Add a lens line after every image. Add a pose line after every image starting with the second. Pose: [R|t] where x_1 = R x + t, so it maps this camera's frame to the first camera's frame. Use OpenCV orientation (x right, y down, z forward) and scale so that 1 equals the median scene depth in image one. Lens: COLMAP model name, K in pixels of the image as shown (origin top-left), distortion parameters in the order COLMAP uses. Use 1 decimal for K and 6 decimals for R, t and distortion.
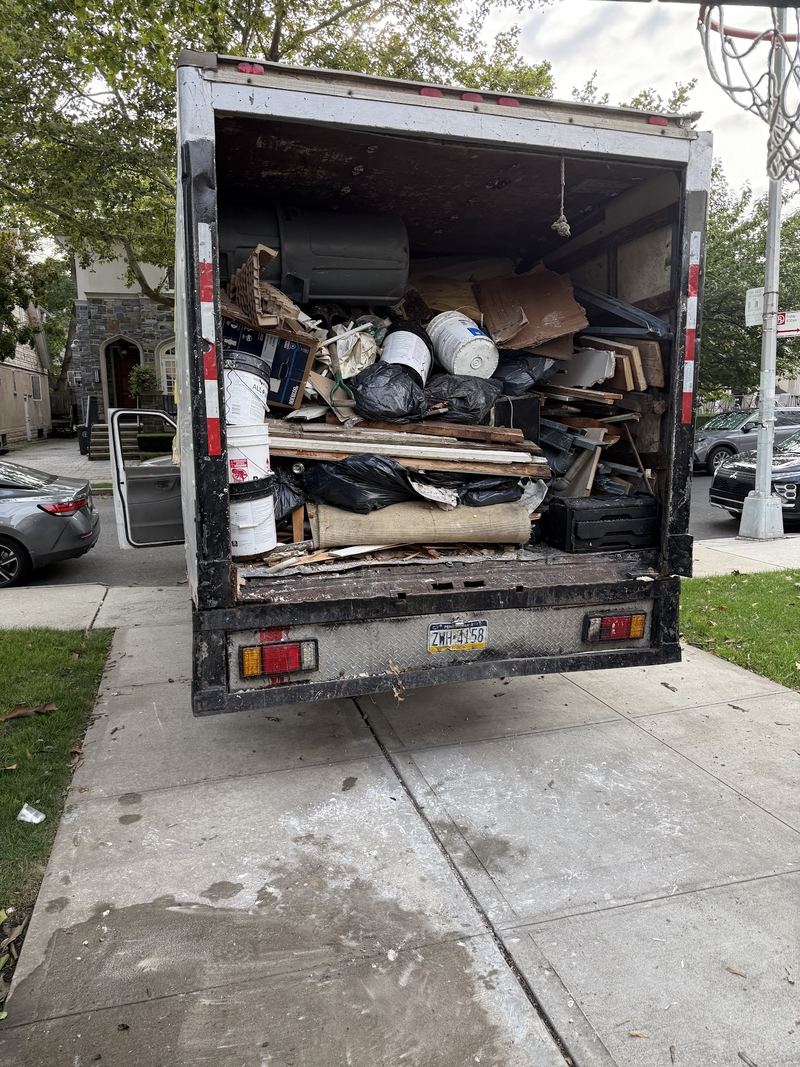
lens RADIAL K [[726.4, 0, 400.8], [0, 726.4, 530.4], [0, 0, 1]] dist [0.032668, -0.002951]
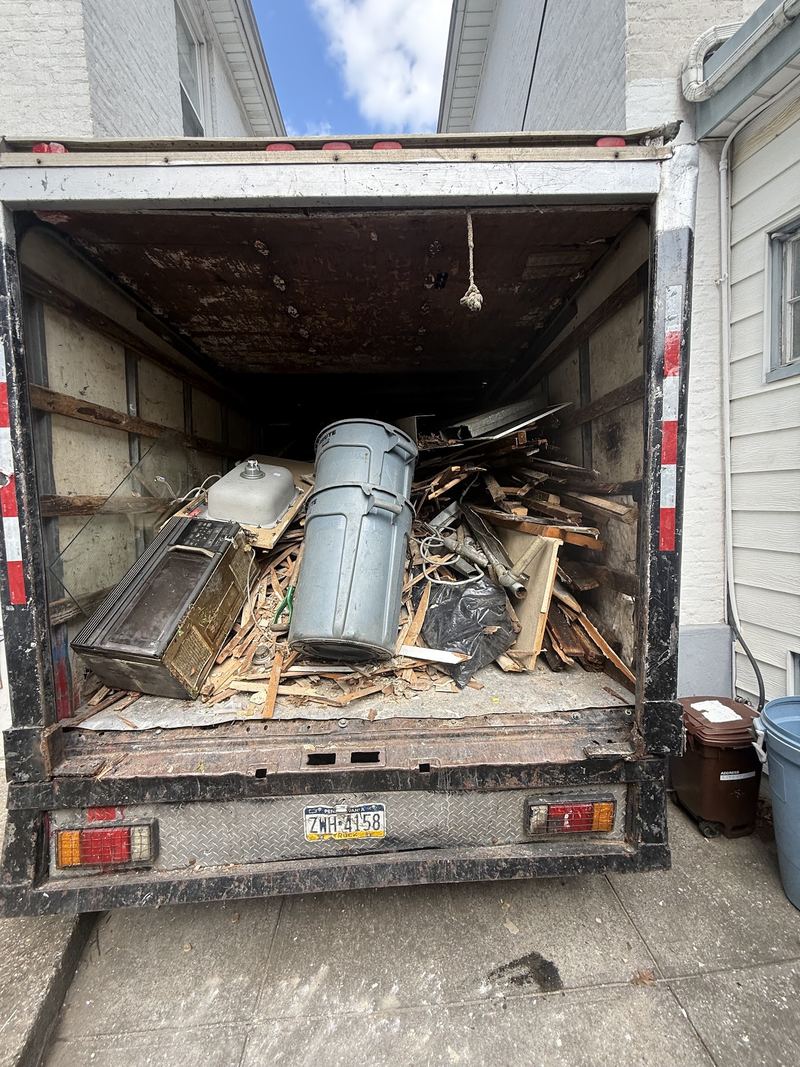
lens RADIAL K [[439.6, 0, 403.3], [0, 439.6, 538.0], [0, 0, 1]] dist [-0.006857, -0.000058]
pose [[0.966153, -0.000064, -0.257970, 0.258580], [-0.014666, 0.998369, -0.055176, -0.134801], [0.257553, 0.057092, 0.964576, 0.531678]]
